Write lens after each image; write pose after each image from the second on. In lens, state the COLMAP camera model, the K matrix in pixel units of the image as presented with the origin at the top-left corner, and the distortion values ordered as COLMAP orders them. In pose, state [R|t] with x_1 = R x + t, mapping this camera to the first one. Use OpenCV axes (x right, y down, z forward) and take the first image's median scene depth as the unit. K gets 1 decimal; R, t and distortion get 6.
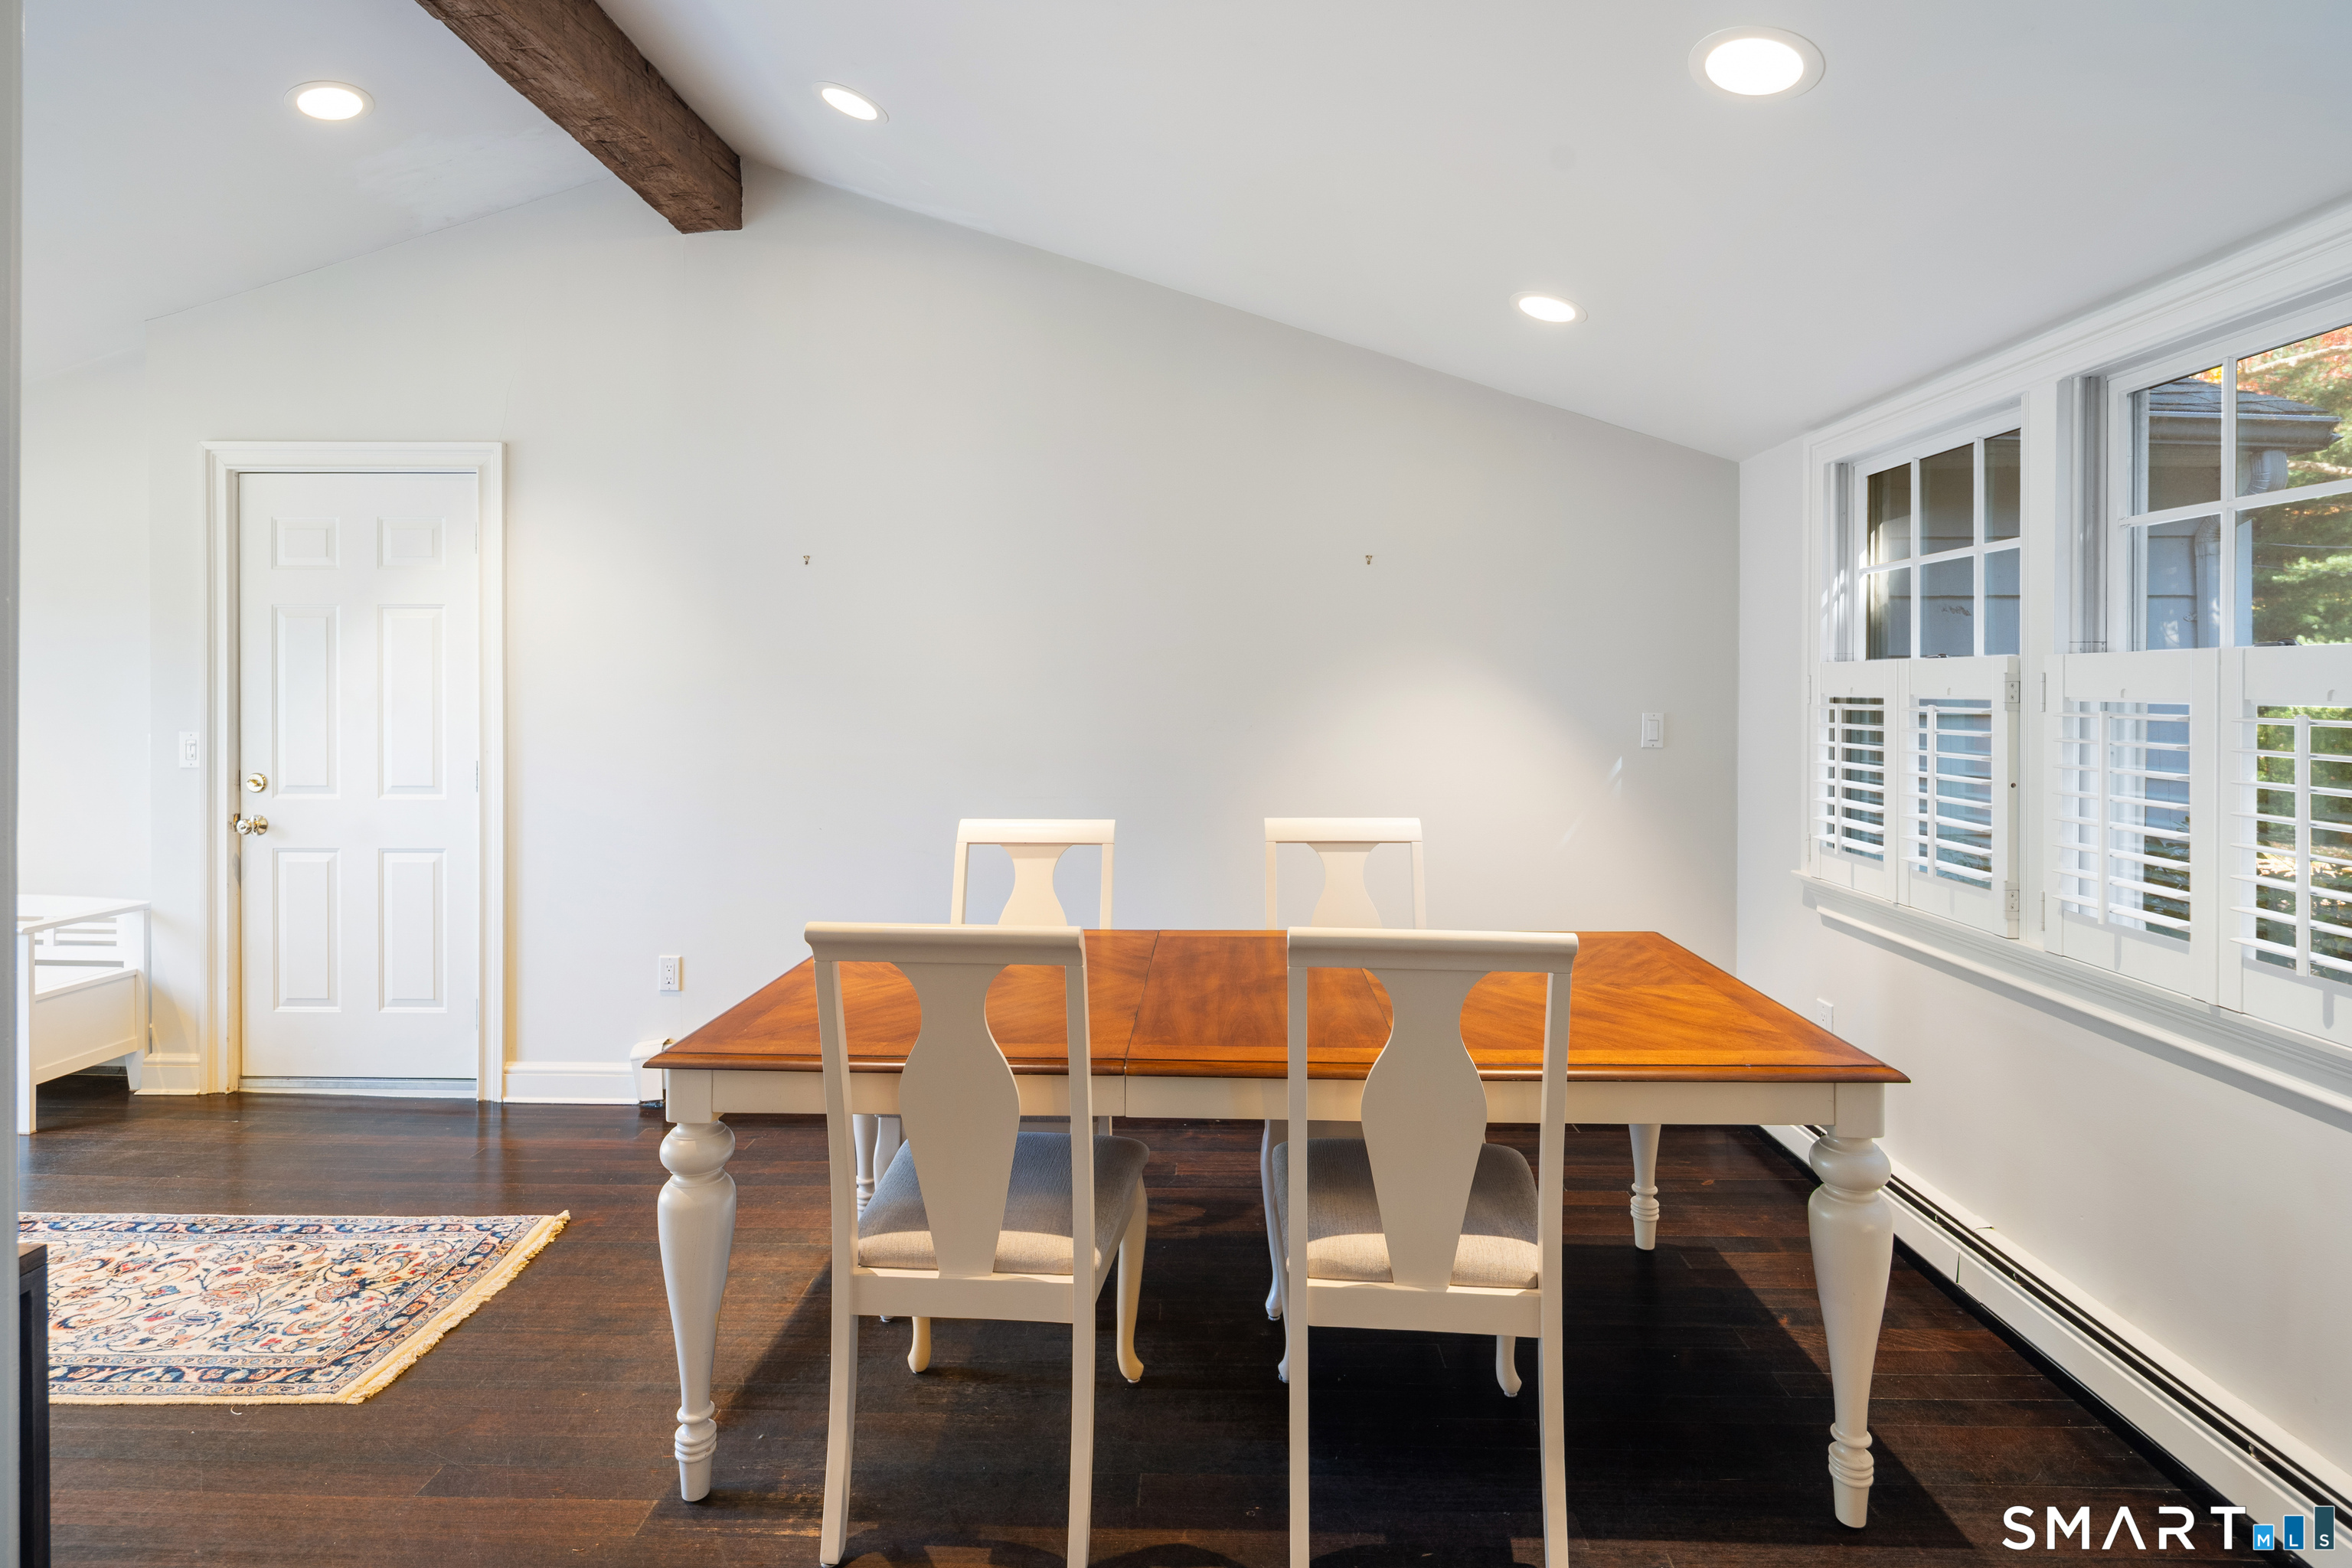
lens RADIAL K [[1183.1, 0, 1183.5], [0, 1183.1, 694.3], [0, 0, 1]] dist [0.005675, -0.001011]
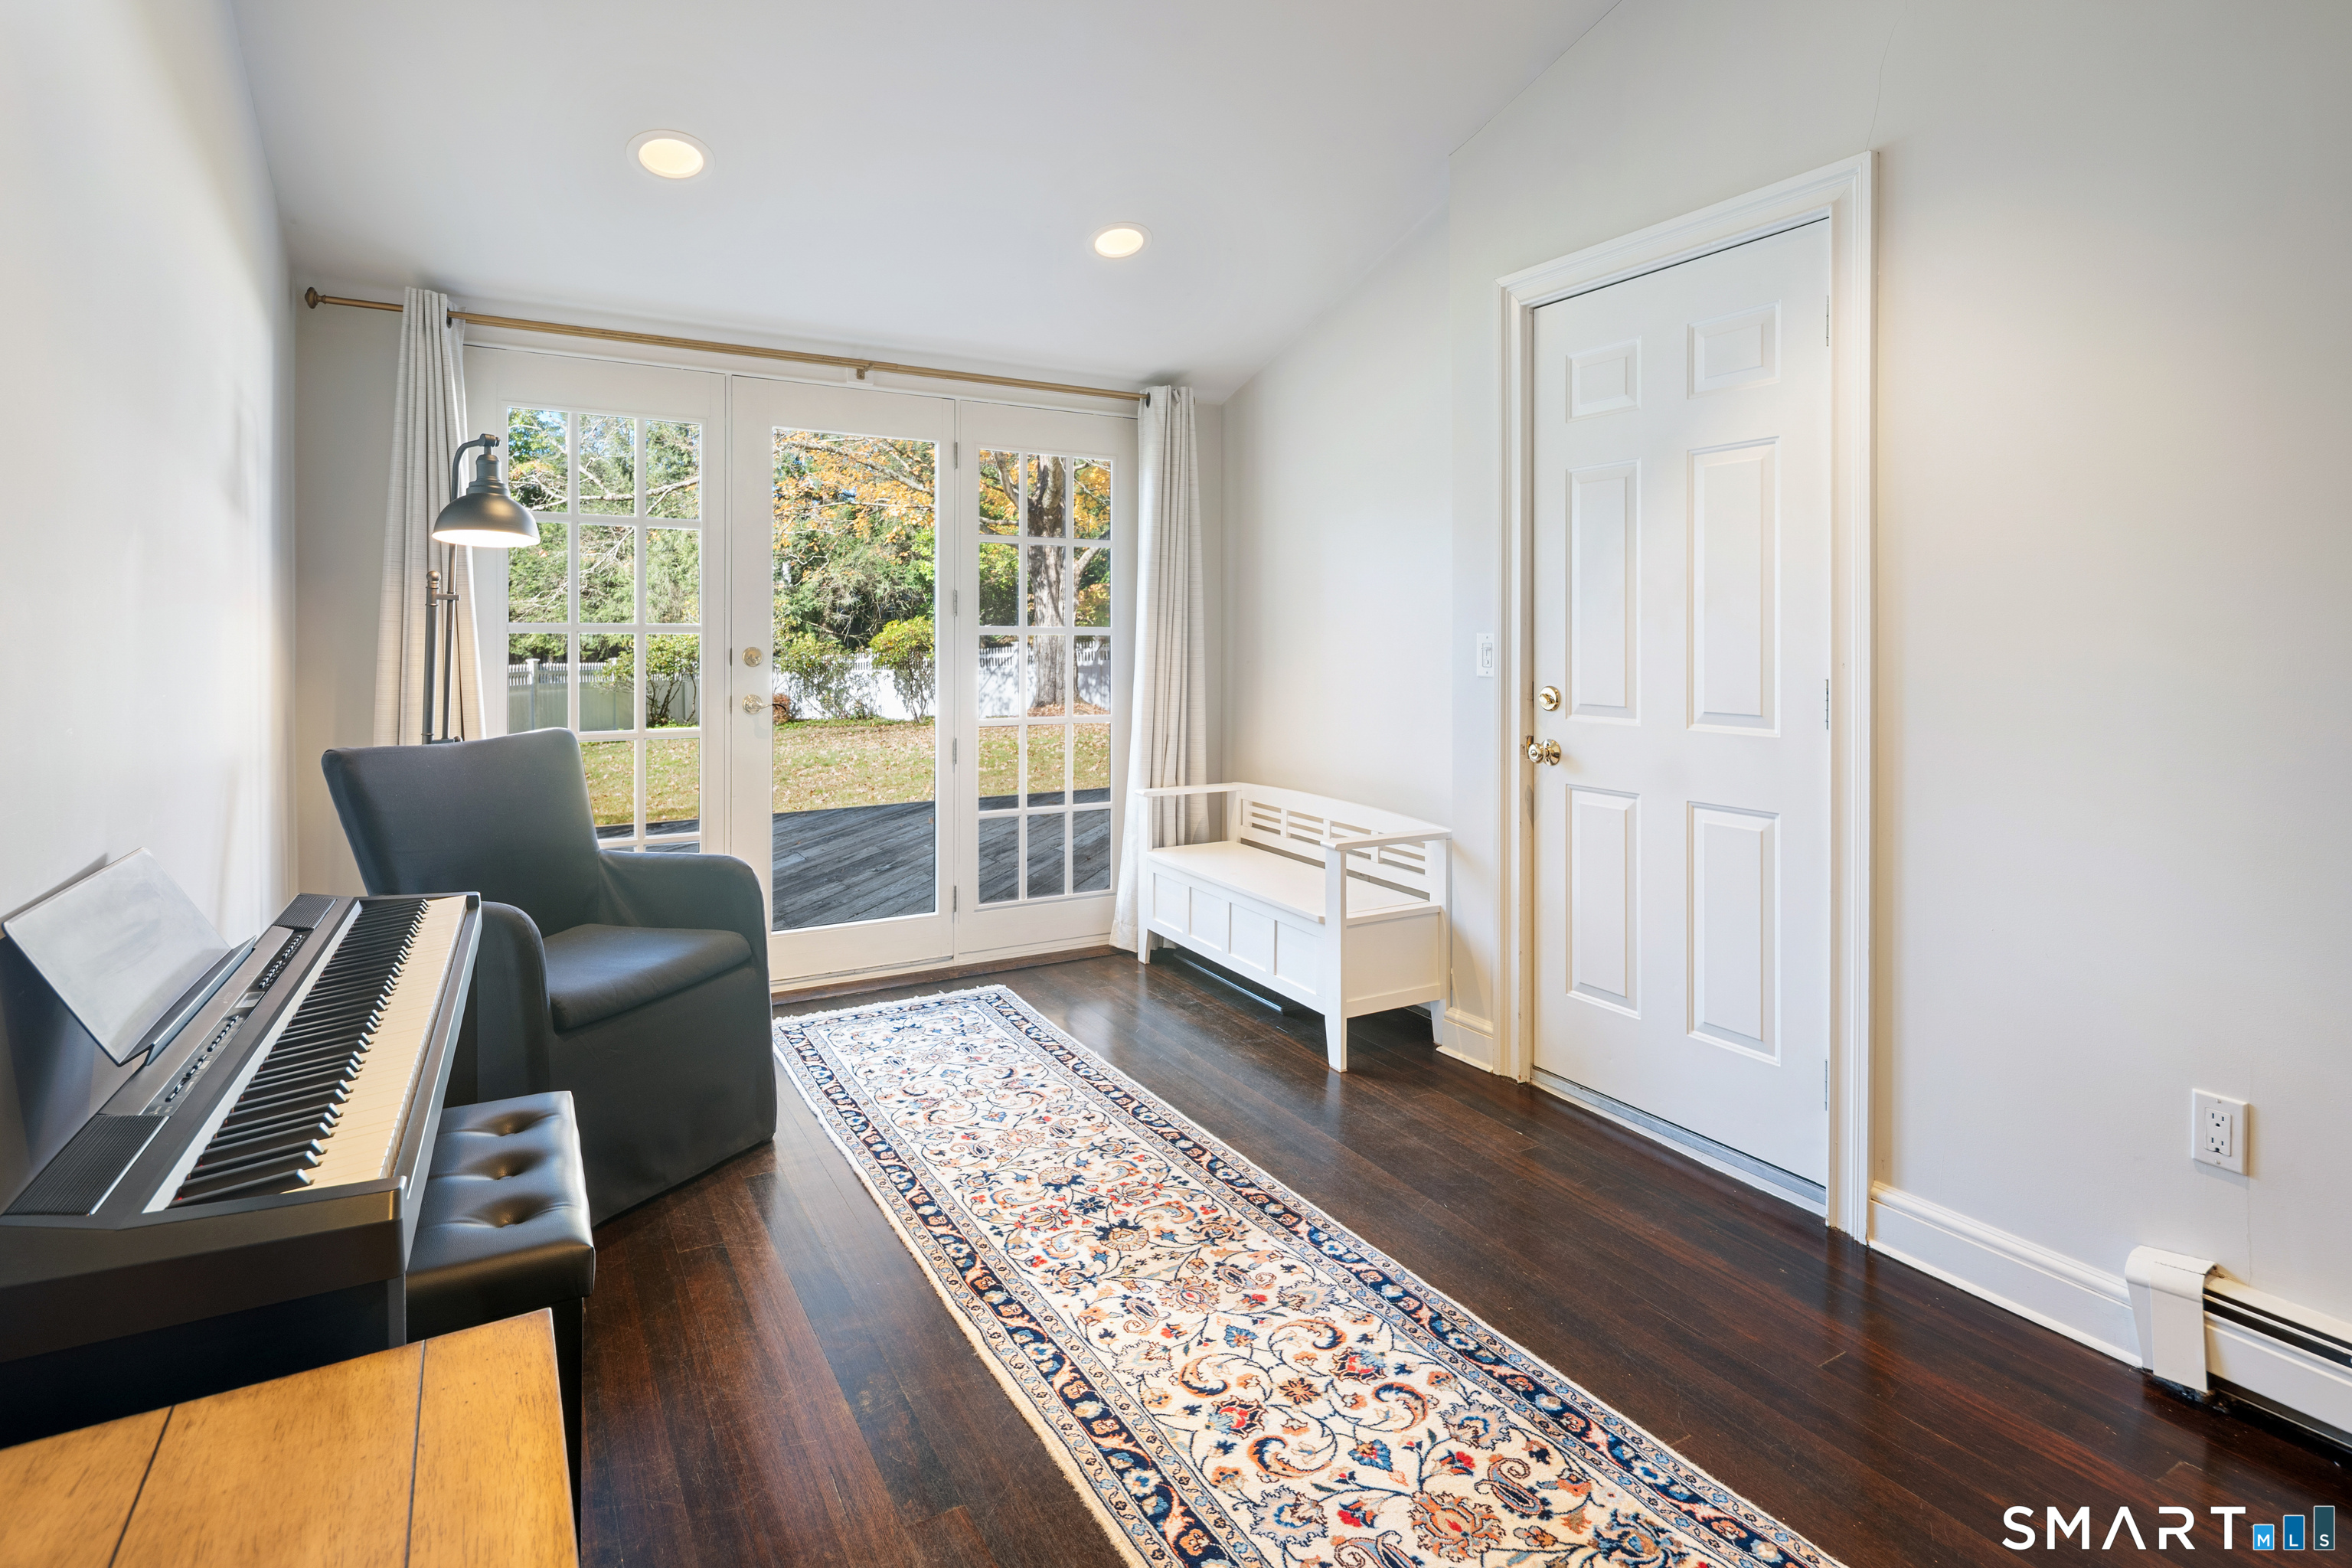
lens RADIAL K [[1171.4, 0, 1180.1], [0, 1171.4, 634.5], [0, 0, 1]] dist [0.000119, -0.000667]
pose [[0.523173, -0.001586, -0.852225, -0.251560], [-0.007414, 0.999952, -0.006412, 0.039719], [0.852194, 0.009673, 0.523136, 0.390903]]
